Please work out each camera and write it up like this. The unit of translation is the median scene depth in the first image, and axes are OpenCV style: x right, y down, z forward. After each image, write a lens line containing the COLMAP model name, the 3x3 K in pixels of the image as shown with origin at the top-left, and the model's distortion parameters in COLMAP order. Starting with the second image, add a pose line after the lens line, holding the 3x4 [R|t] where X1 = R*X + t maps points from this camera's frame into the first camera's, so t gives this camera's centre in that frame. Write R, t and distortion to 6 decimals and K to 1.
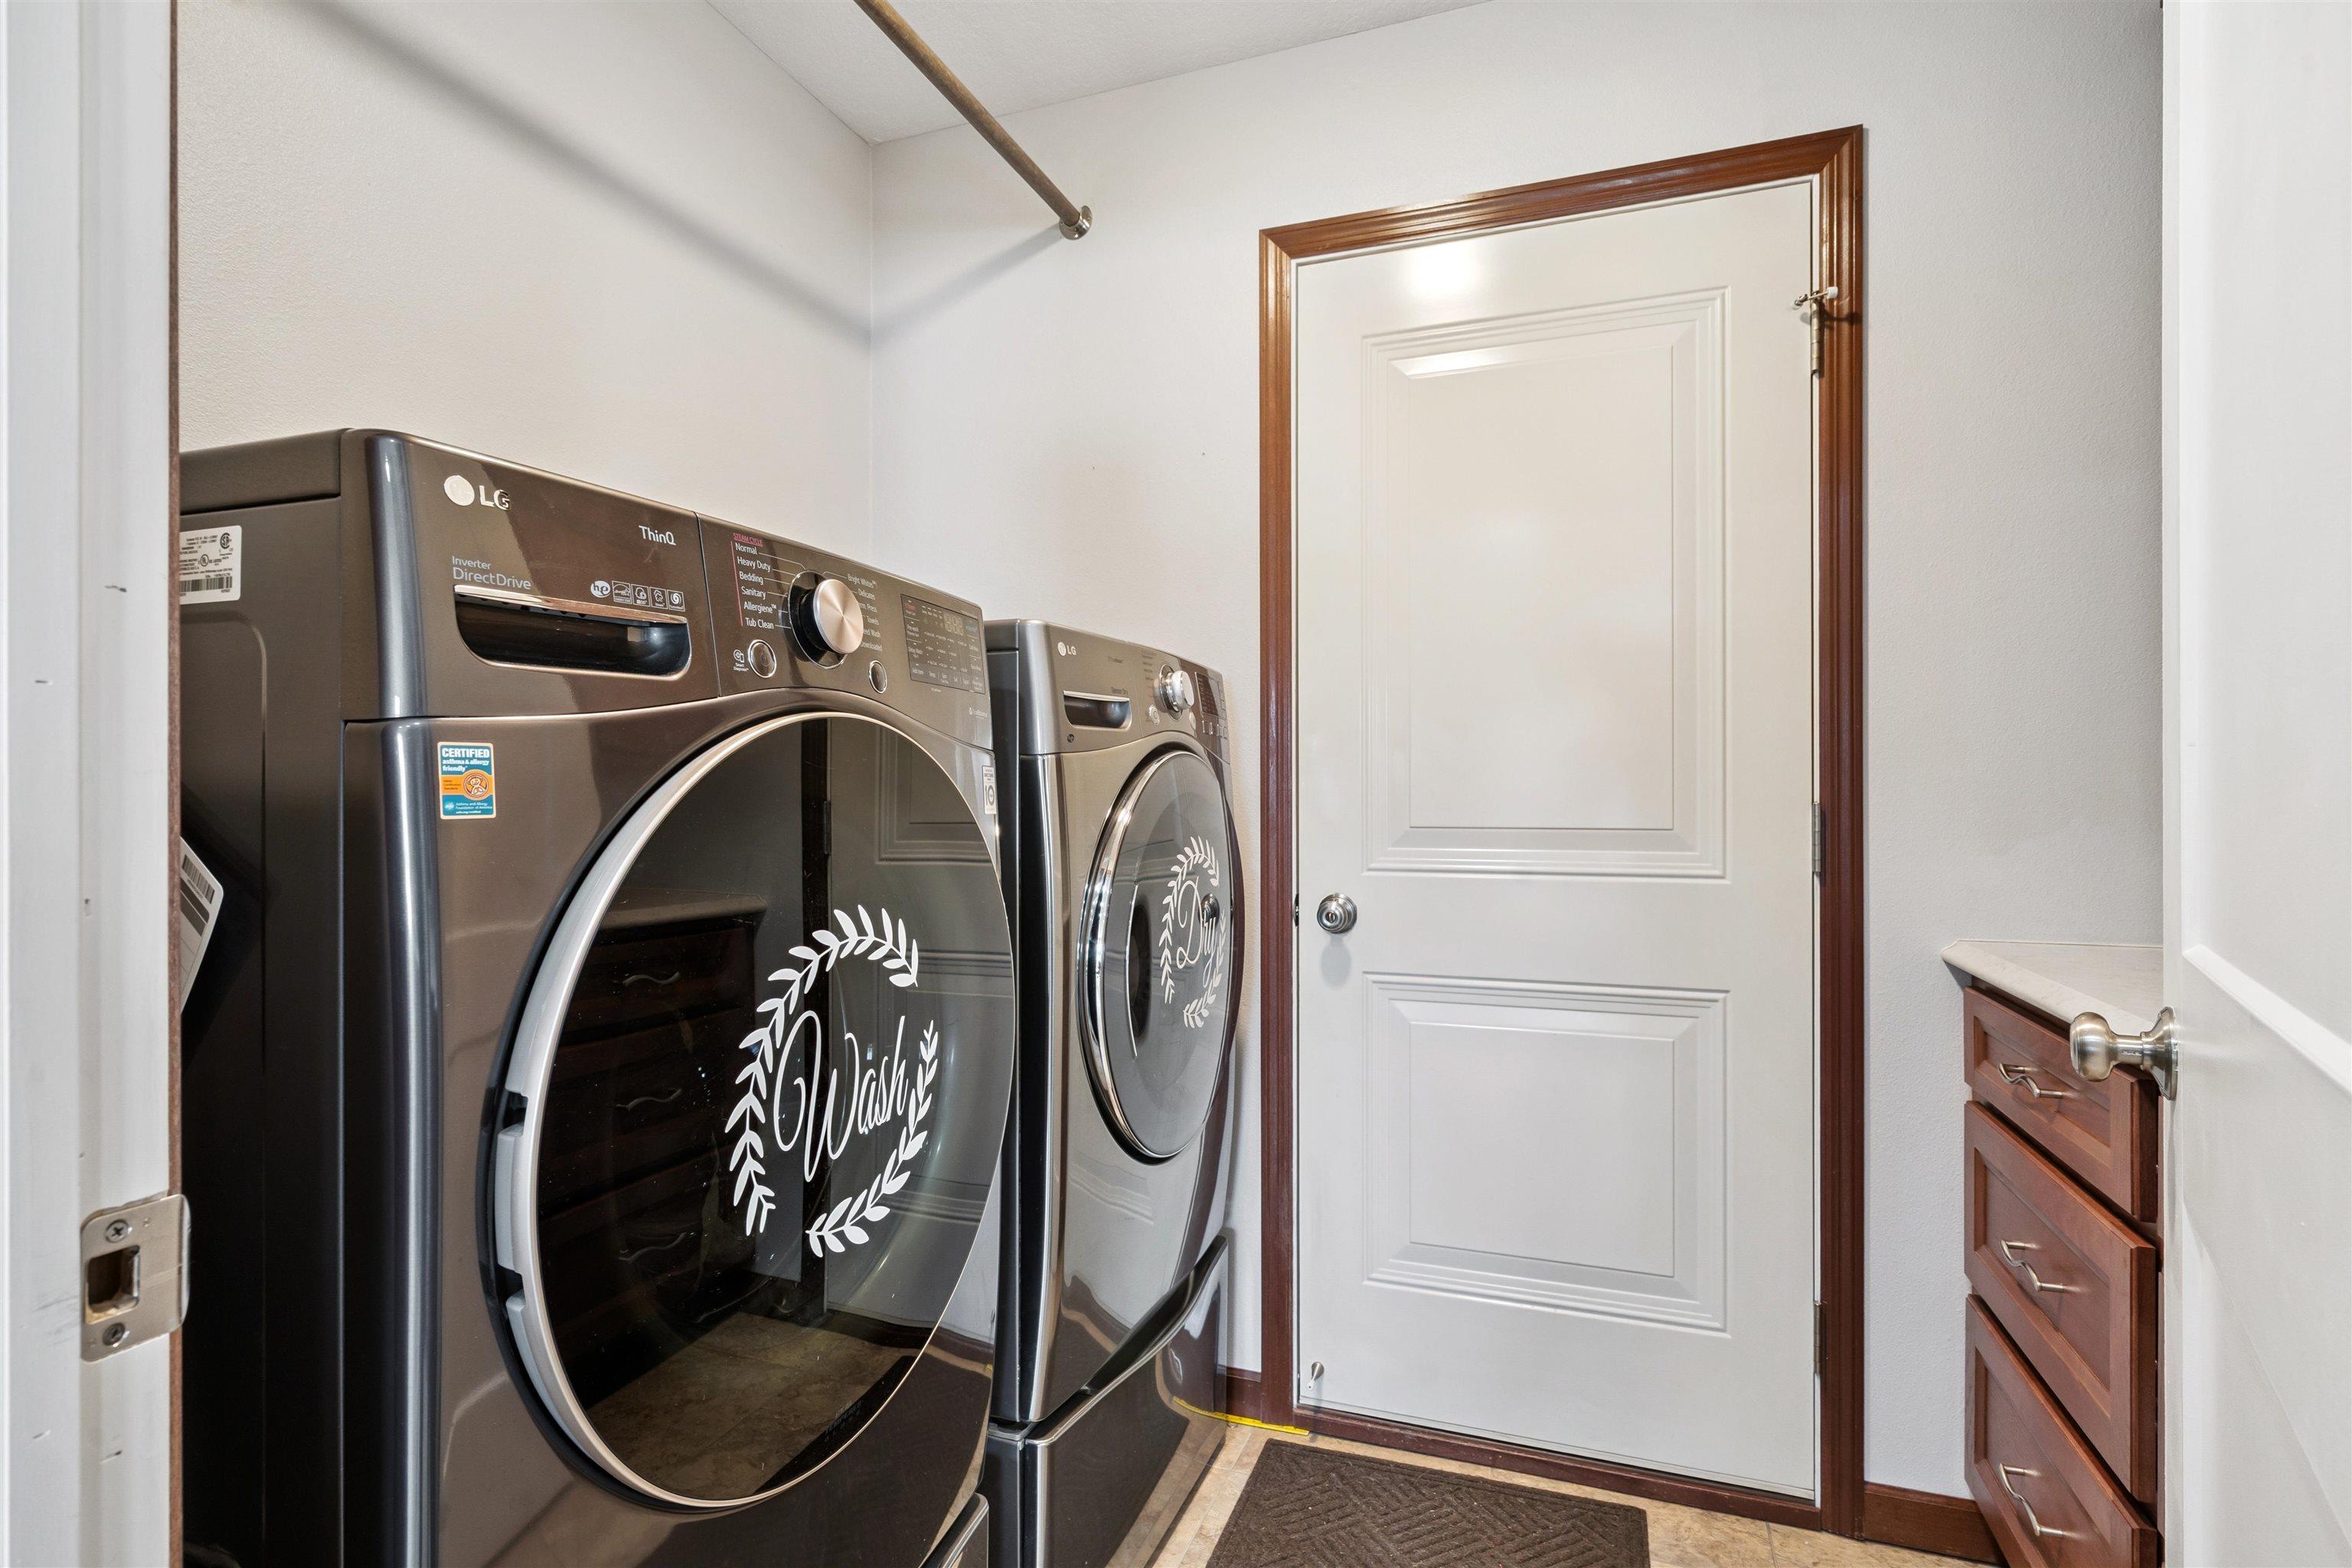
lens RADIAL K [[1191.3, 0, 1185.7], [0, 1191.3, 787.6], [0, 0, 1]] dist [0.003589, 0.000539]
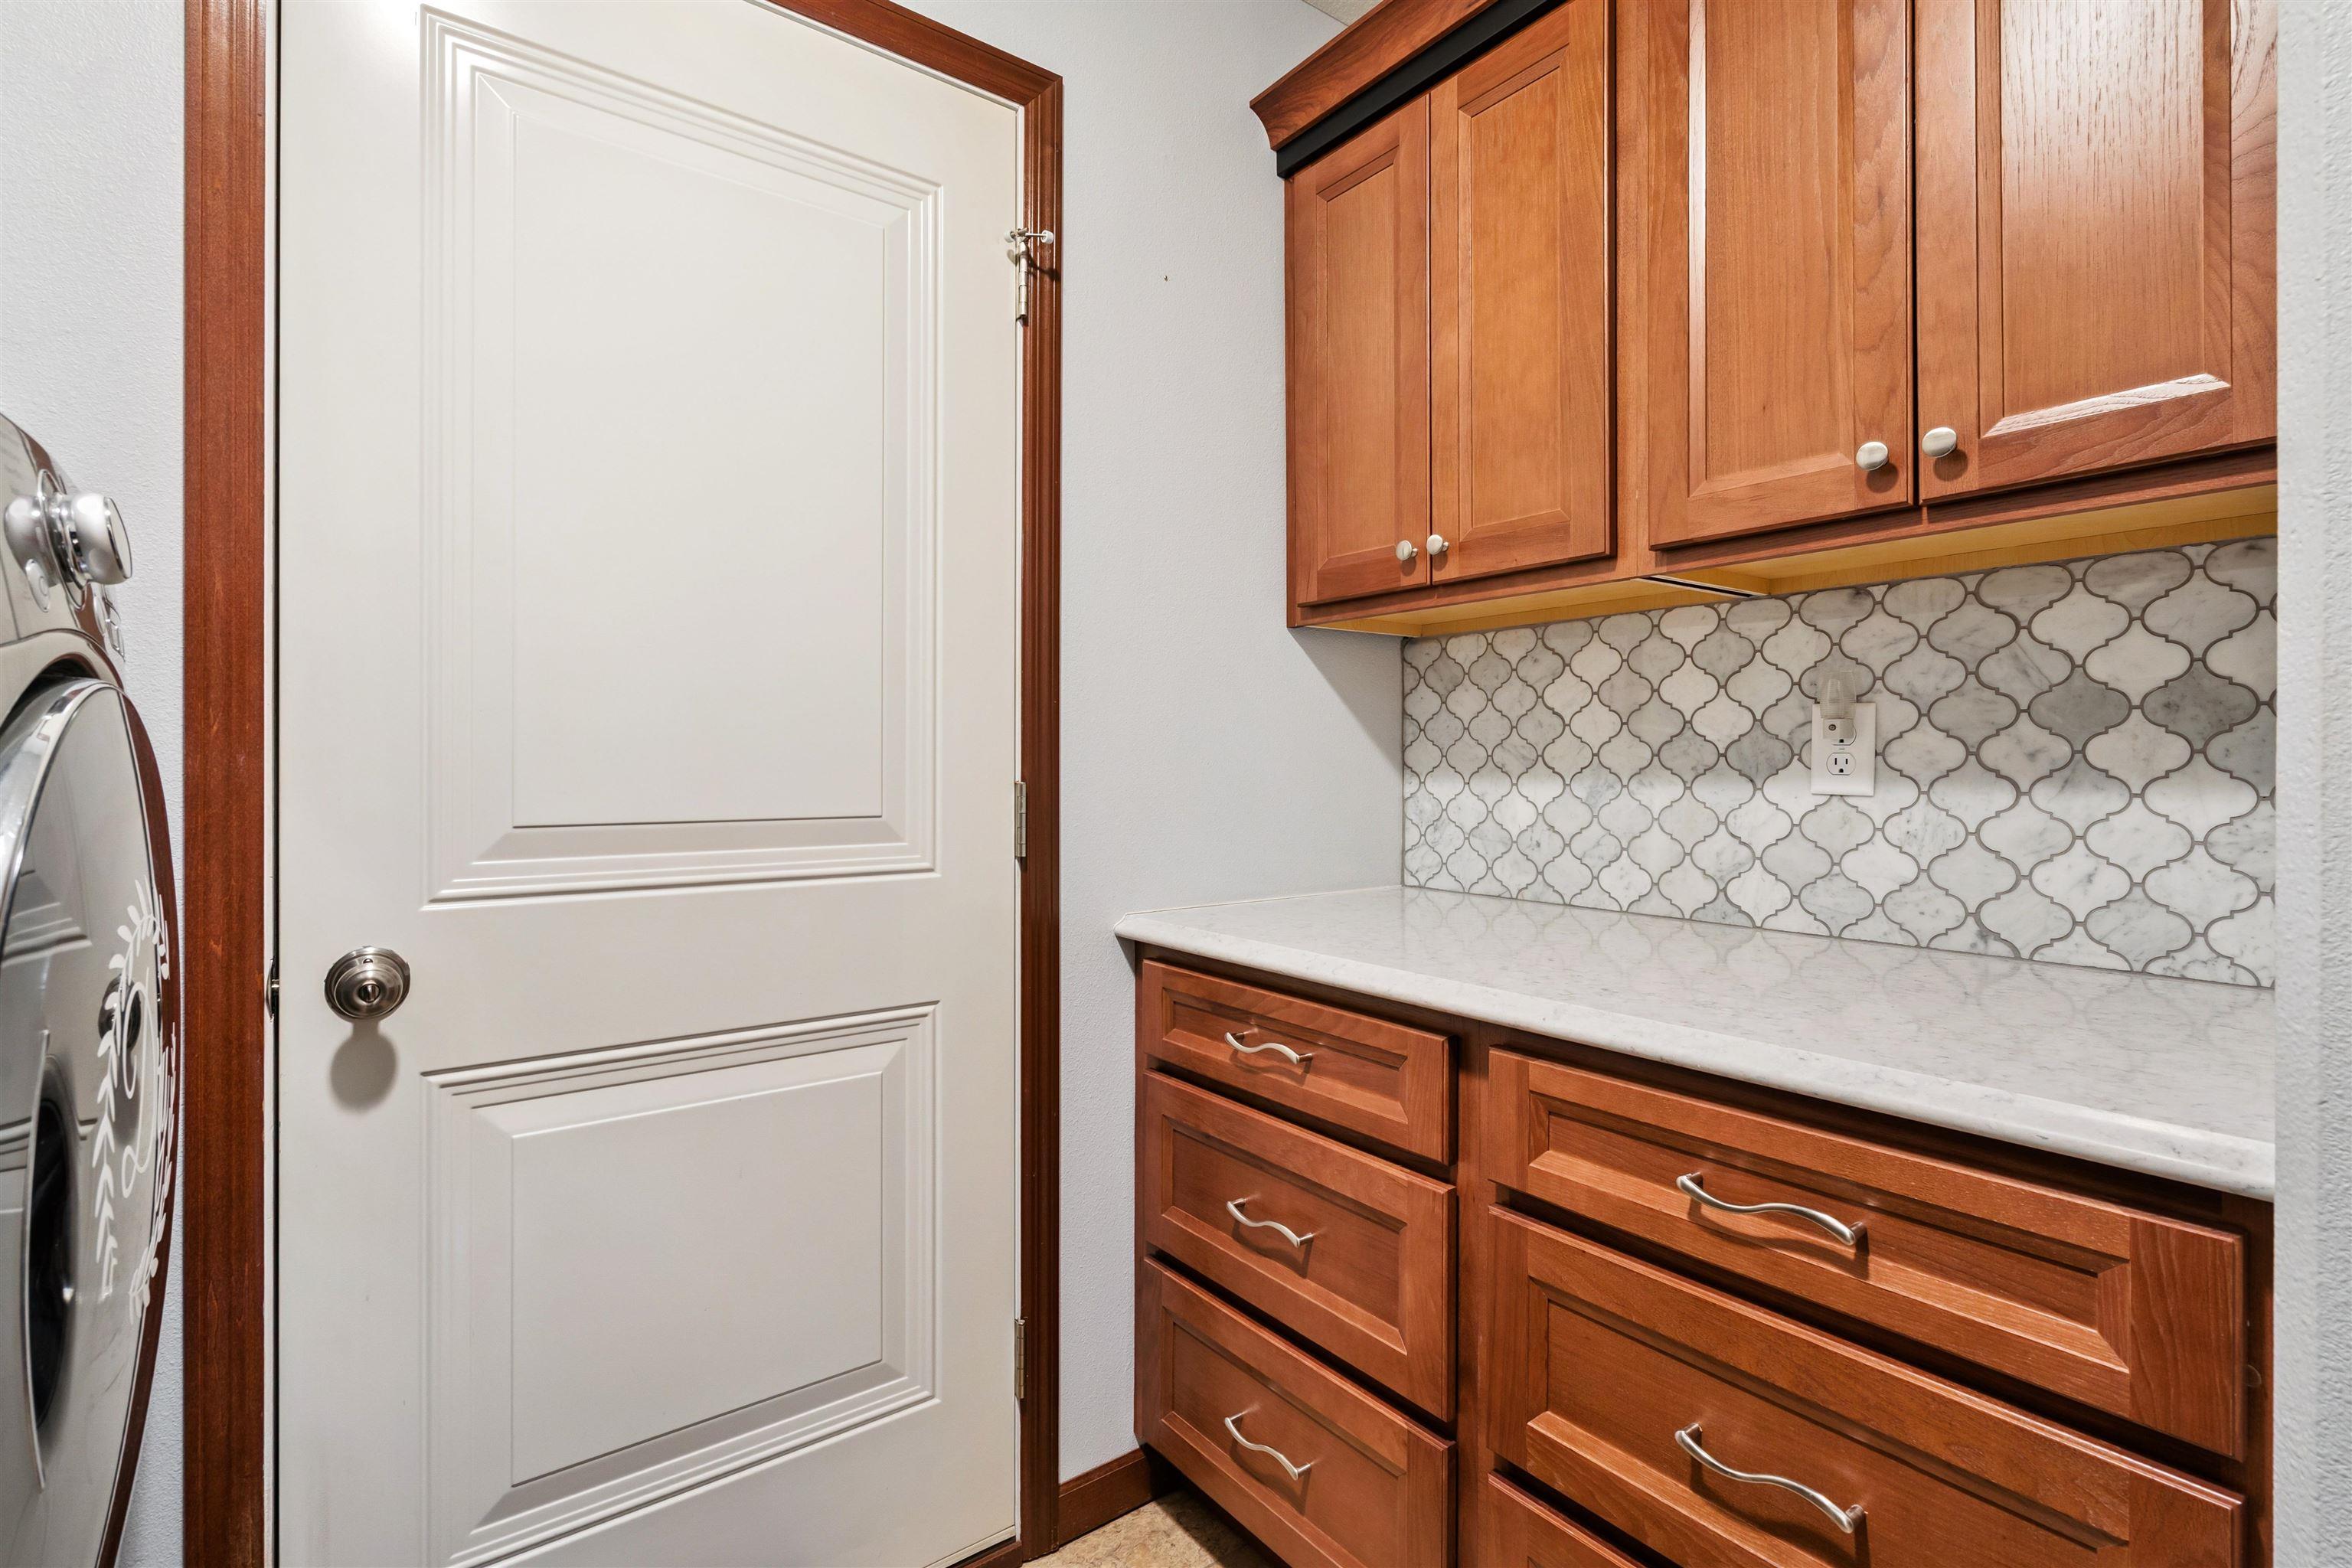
lens RADIAL K [[1081.0, 0, 1171.8], [0, 1081.0, 765.8], [0, 0, 1]] dist [-0.001556, 0.000640]
pose [[0.552852, -0.001496, 0.833278, -0.107483], [-0.001459, 0.999995, 0.002763, -0.002755], [-0.833278, -0.002743, 0.552847, 0.434788]]
